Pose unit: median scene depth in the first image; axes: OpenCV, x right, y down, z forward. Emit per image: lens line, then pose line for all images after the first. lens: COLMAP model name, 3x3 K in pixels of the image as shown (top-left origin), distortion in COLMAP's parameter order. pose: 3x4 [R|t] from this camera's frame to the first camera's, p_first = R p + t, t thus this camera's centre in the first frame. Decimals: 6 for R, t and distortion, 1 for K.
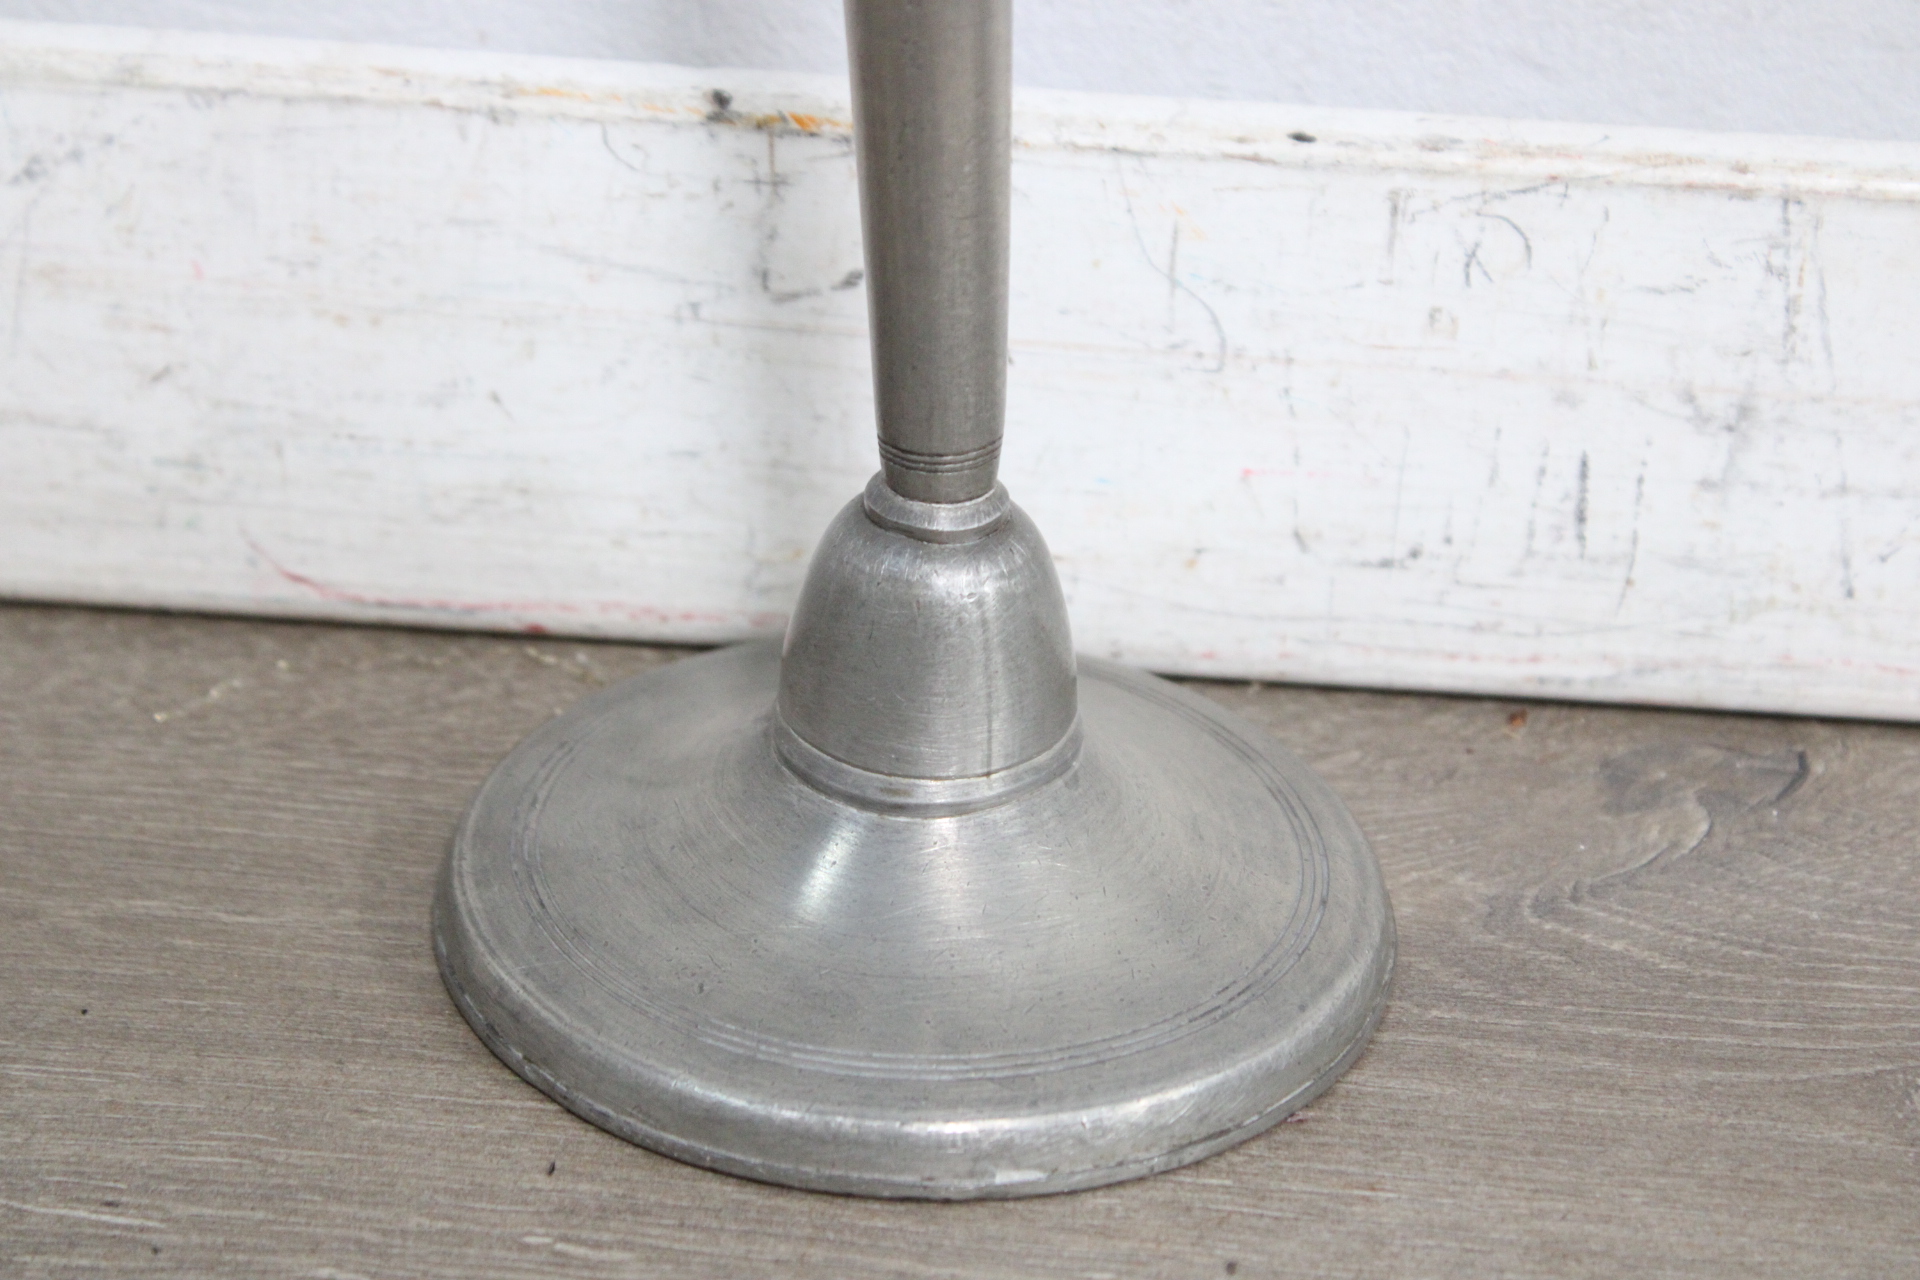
lens RADIAL K [[4515.9, 0, 960.0], [0, 4515.9, 640.0], [0, 0, 1]] dist [0.039060, 0.028016]
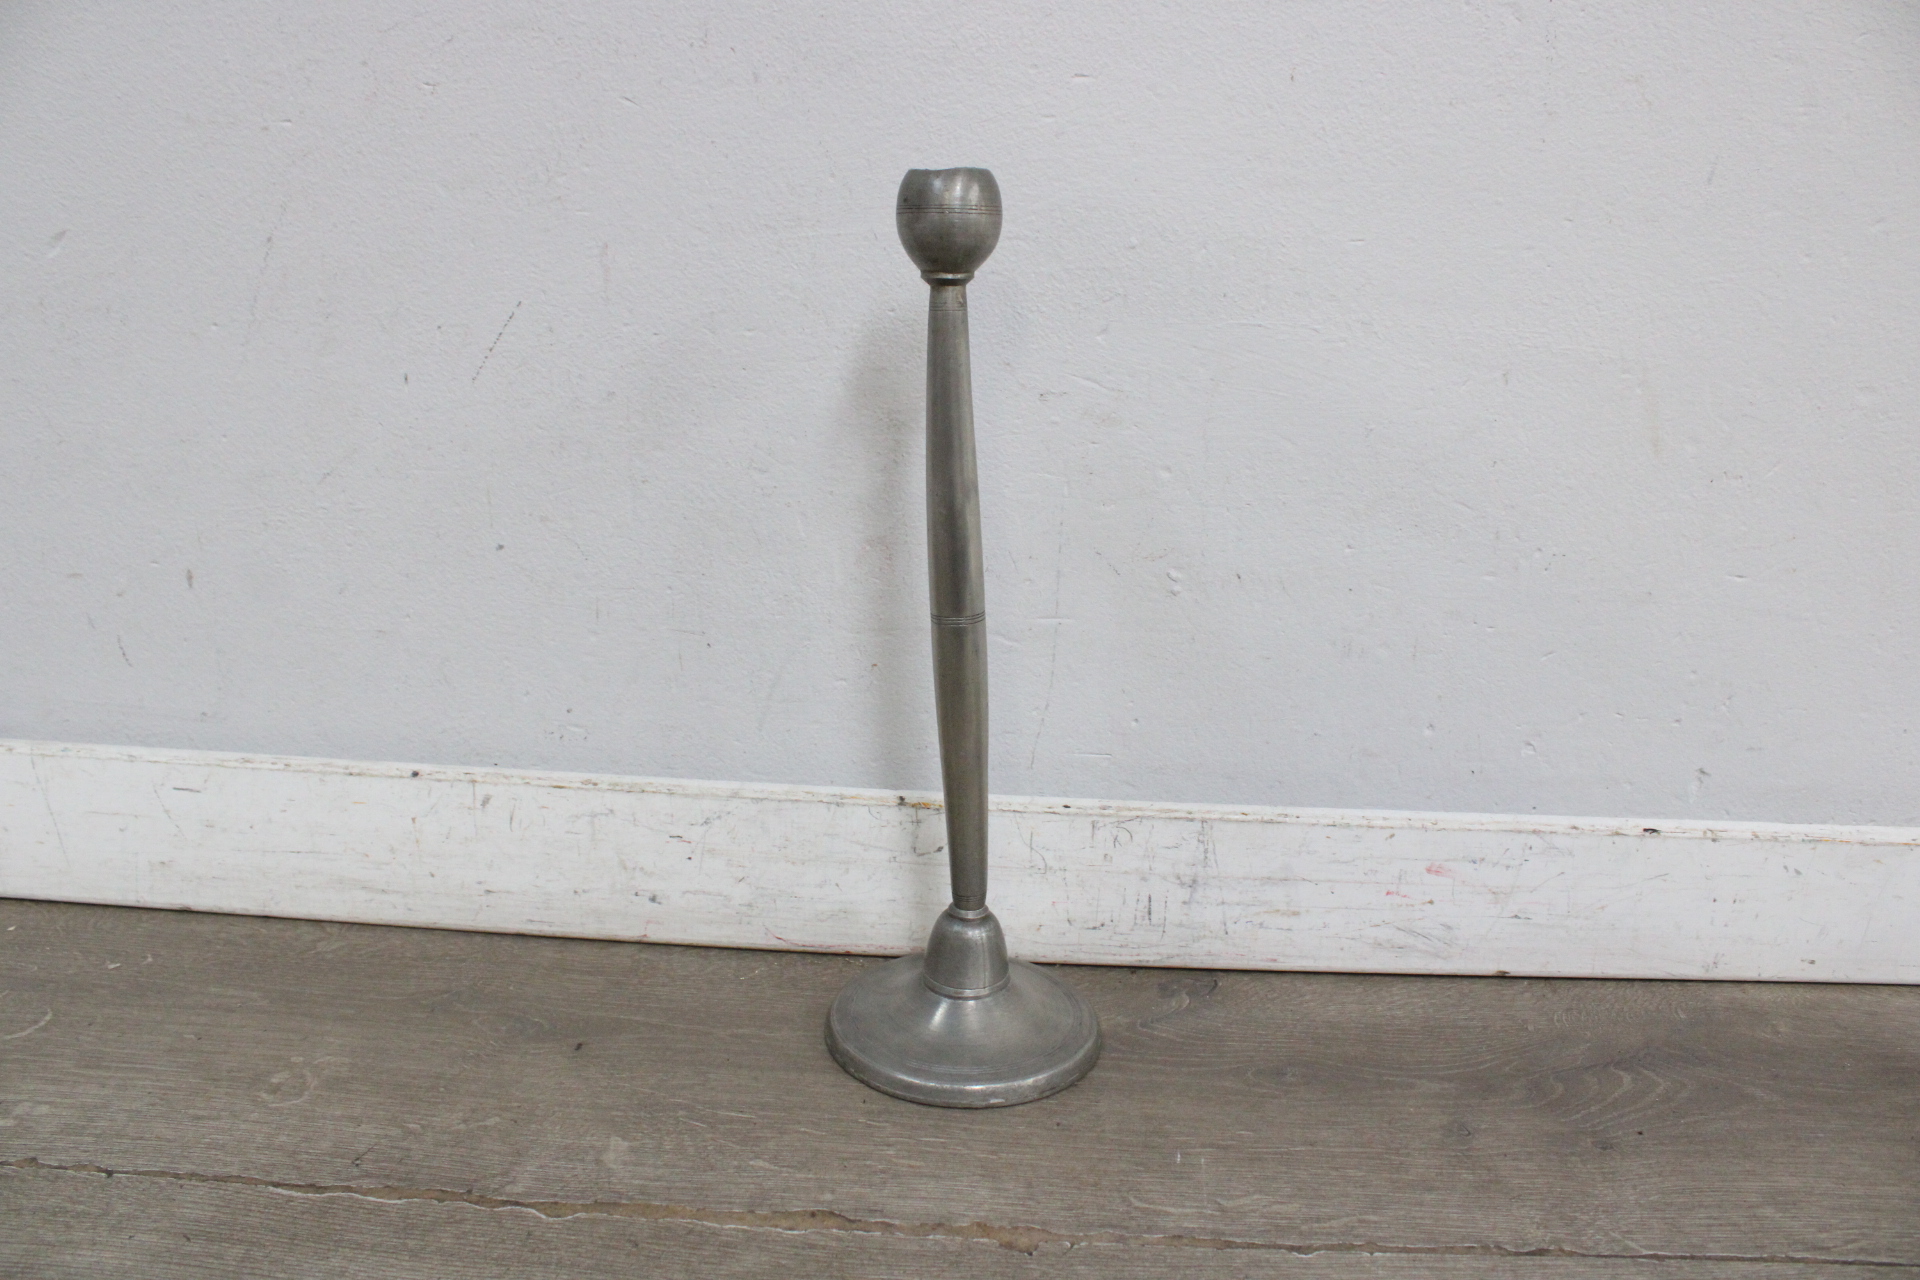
lens RADIAL K [[1527.0, 0, 960.0], [0, 1527.0, 640.0], [0, 0, 1]] dist [-0.149121, 0.000168]
pose [[0.999766, -0.016152, 0.014368, -0.023230], [0.018888, 0.975954, -0.217159, 0.019157], [-0.010514, 0.217379, 0.976031, -0.193876]]
